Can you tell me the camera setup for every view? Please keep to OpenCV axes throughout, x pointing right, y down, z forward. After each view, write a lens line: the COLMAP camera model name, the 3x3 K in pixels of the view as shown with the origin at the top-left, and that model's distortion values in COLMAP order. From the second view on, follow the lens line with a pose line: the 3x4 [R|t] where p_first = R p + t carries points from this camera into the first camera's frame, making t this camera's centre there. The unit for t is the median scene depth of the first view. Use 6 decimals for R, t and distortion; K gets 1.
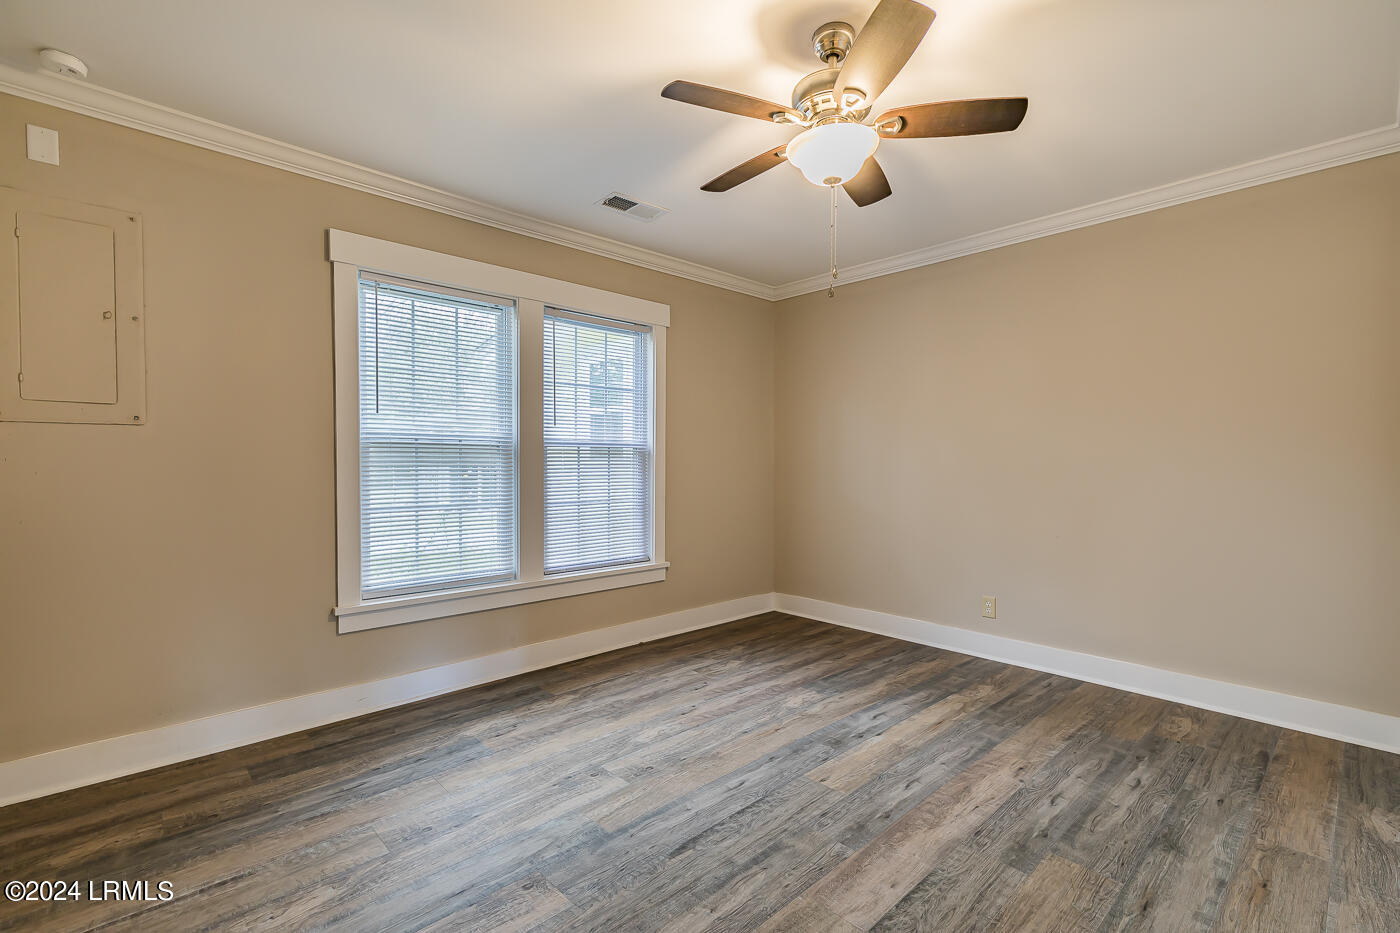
lens RADIAL K [[628.6, 0, 709.1], [0, 628.6, 468.3], [0, 0, 1]] dist [0.009739, -0.001970]
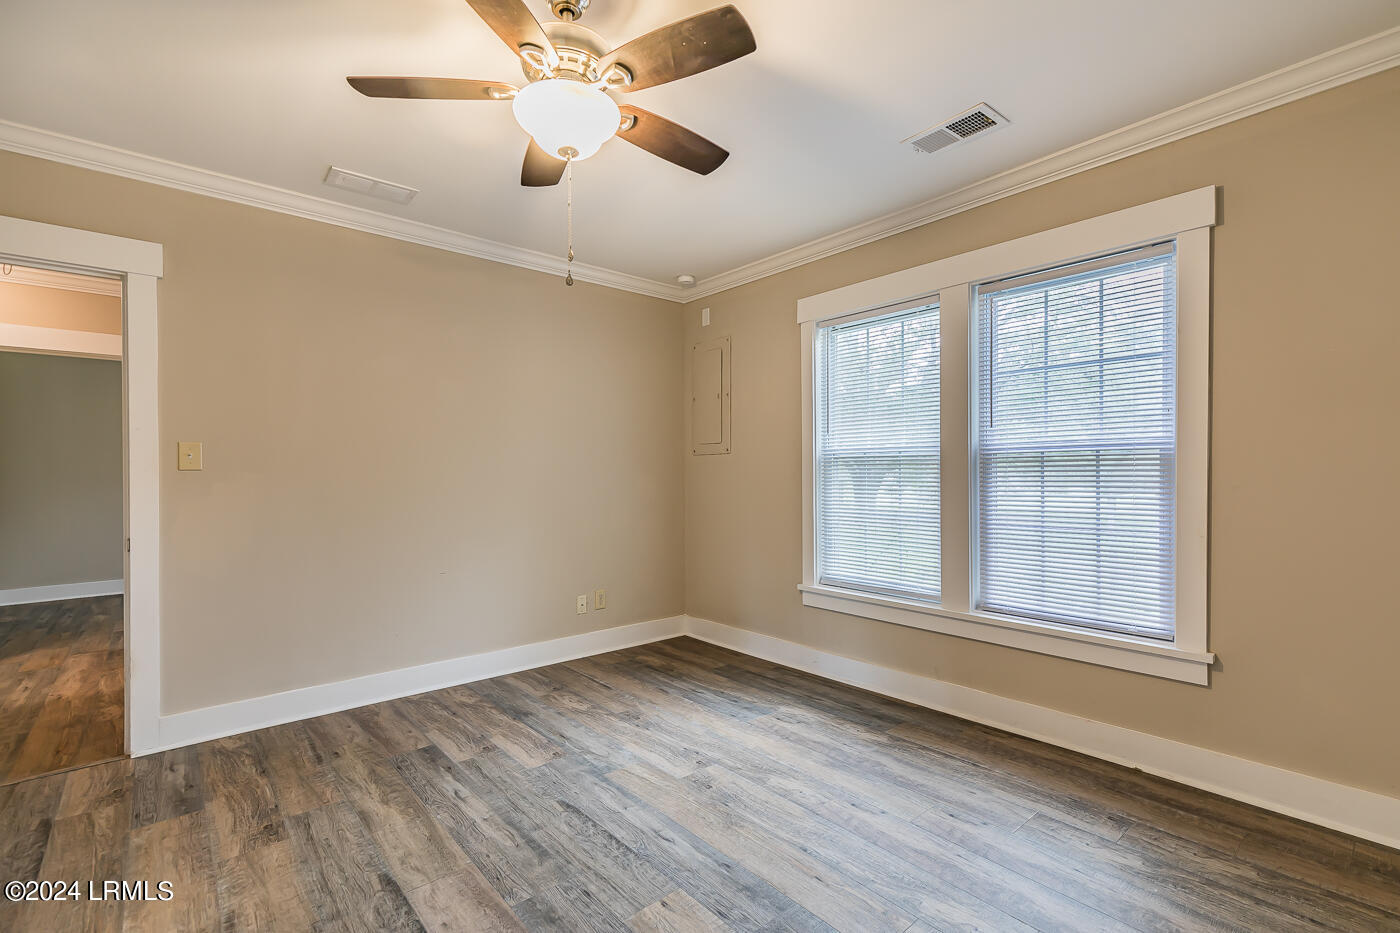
lens RADIAL K [[628.6, 0, 709.1], [0, 628.6, 468.3], [0, 0, 1]] dist [0.009739, -0.001970]
pose [[-0.043371, -0.007988, -0.999027, 0.735373], [-0.002950, 0.999965, -0.007868, -0.010937], [0.999055, 0.002606, -0.043393, 0.859772]]
